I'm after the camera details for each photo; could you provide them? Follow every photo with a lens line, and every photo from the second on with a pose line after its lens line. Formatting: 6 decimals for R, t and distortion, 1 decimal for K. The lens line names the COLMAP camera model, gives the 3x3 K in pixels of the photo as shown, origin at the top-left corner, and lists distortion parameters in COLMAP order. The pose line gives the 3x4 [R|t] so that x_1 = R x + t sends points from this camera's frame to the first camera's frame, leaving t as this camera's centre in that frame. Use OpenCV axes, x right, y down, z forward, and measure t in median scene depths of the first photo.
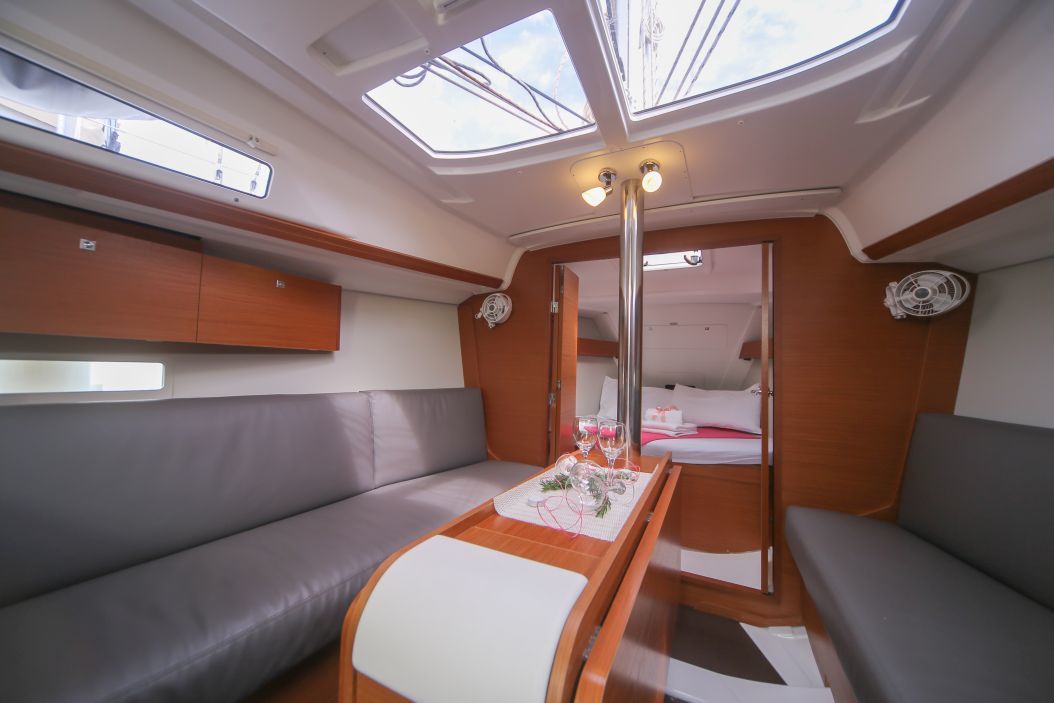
lens RADIAL K [[379.4, 0, 527.0], [0, 379.4, 347.7], [0, 0, 1]] dist [-0.006380, 0.000152]
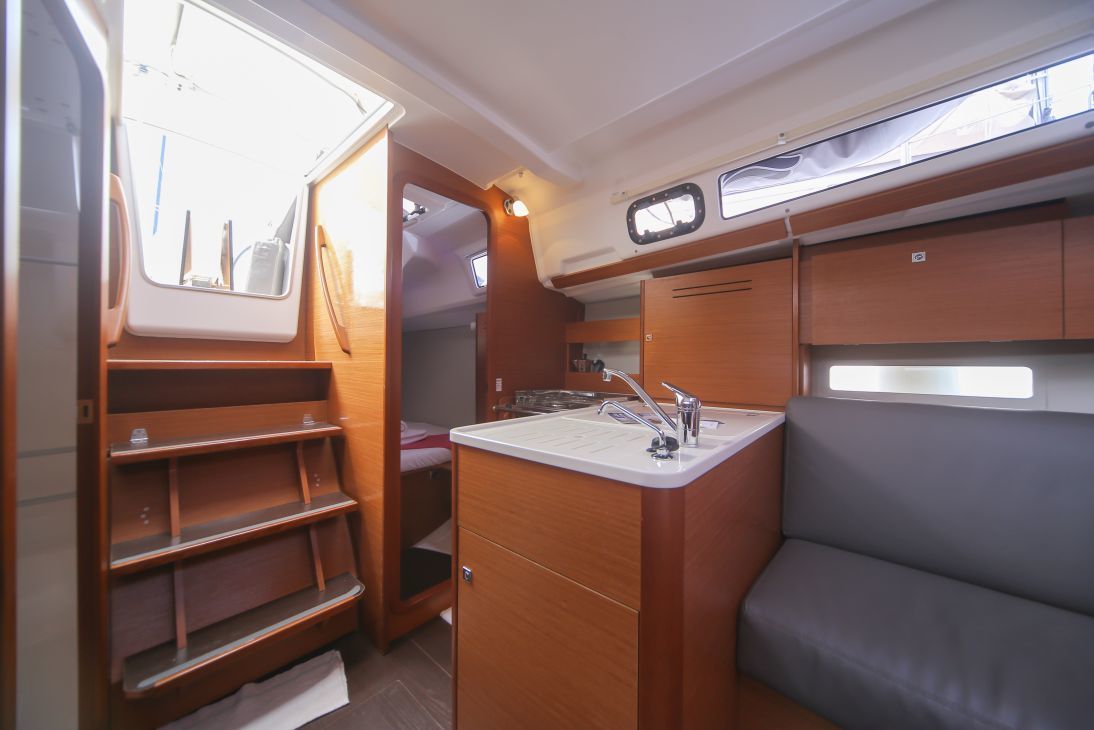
lens RADIAL K [[381.4, 0, 545.3], [0, 381.4, 361.1], [0, 0, 1]] dist [-0.008356, 0.000131]
pose [[-0.255041, -0.025909, -0.966583, 0.088606], [0.047250, 0.998113, -0.039221, 0.008828], [0.965775, -0.055674, -0.253336, 0.148843]]
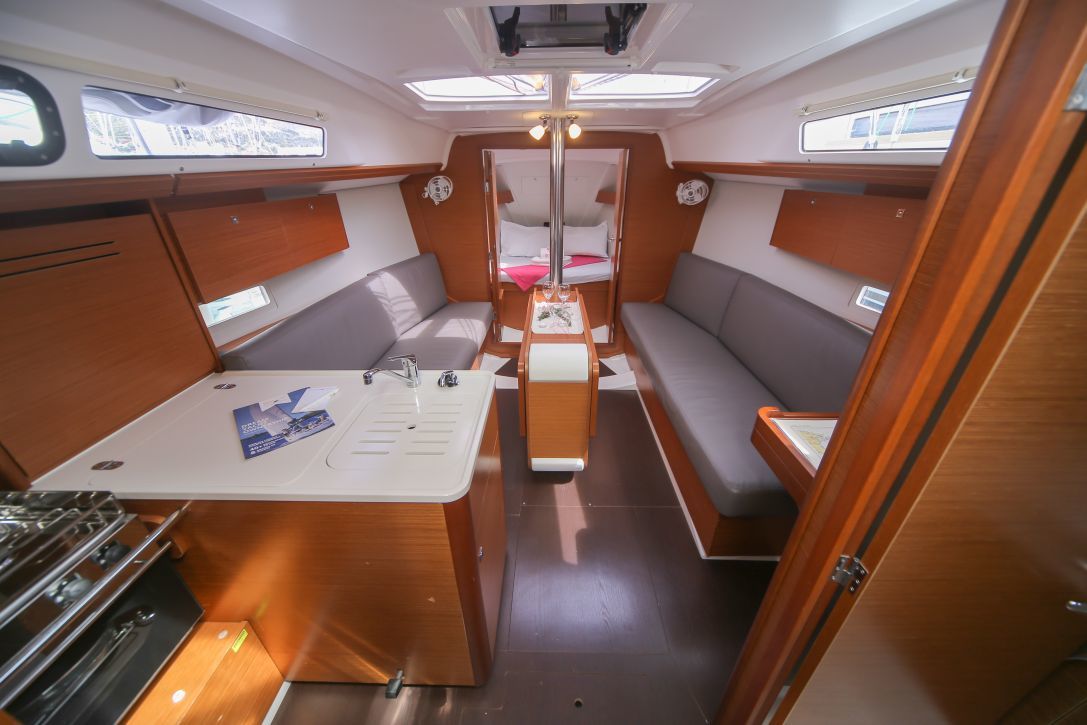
lens RADIAL K [[379.0, 0, 541.8], [0, 379.0, 358.7], [0, 0, 1]] dist [-0.008356, 0.000131]
pose [[0.905226, -0.219768, 0.363687, -0.517009], [0.009079, 0.865681, 0.500514, -0.349861], [-0.424834, -0.449776, 0.785632, -0.556881]]
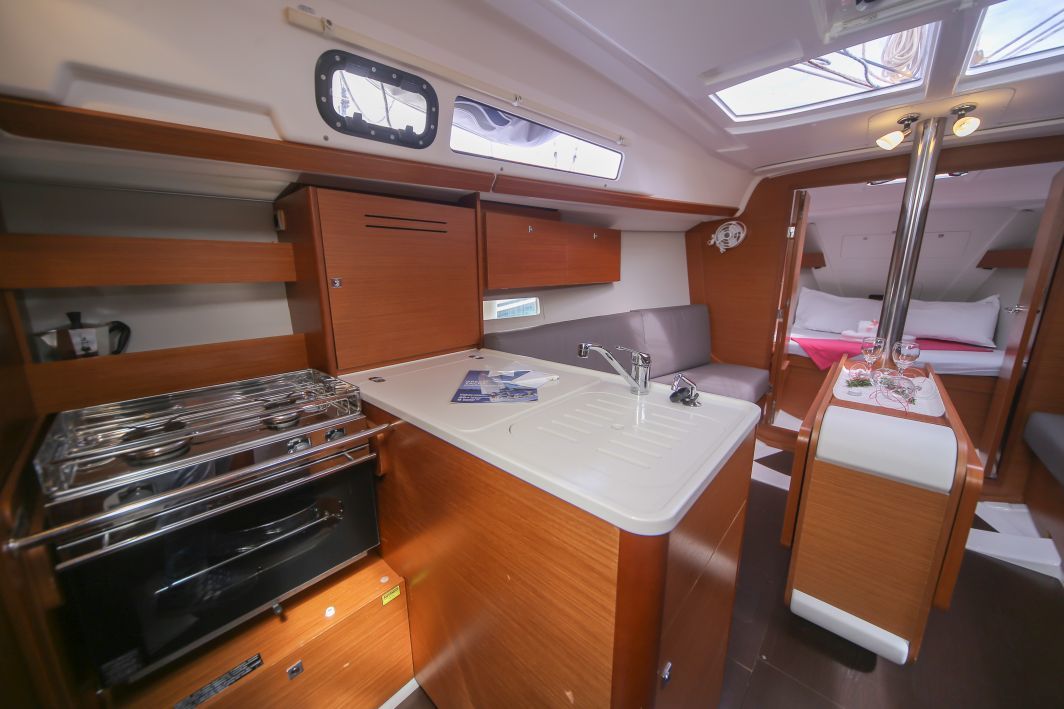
lens RADIAL K [[379.2, 0, 528.1], [0, 379.2, 350.3], [0, 0, 1]] dist [-0.008681, 0.000040]
pose [[0.959024, 0.028020, -0.281937, -0.481673], [0.046903, 0.965666, 0.255516, -0.128392], [0.279417, -0.258270, 0.924783, -0.442090]]
